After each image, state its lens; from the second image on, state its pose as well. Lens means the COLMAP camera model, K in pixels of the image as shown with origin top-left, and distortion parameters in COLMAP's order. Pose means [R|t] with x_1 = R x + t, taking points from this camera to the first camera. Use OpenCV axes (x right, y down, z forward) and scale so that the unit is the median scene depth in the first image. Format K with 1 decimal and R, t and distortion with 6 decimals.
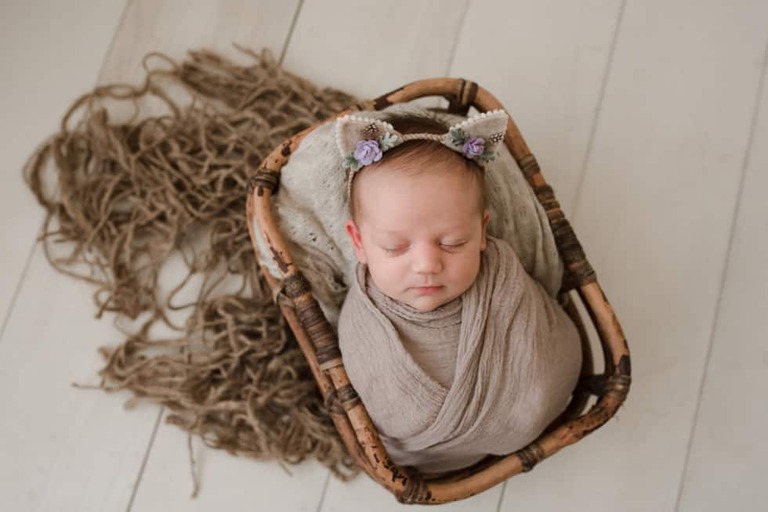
lens RADIAL K [[777.3, 0, 386.3], [0, 777.3, 269.4], [0, 0, 1]] dist [-0.009654, -0.005223]
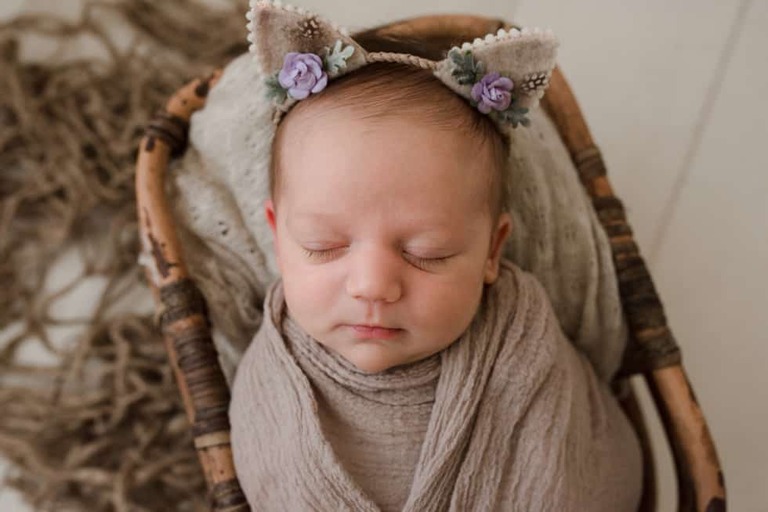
lens RADIAL K [[777.3, 0, 386.3], [0, 777.3, 269.4], [0, 0, 1]] dist [-0.009654, -0.005223]
pose [[0.988190, 0.130944, -0.079584, 0.089226], [-0.137255, 0.987316, -0.079803, 0.022486], [0.068124, 0.089784, 0.993629, 0.406131]]
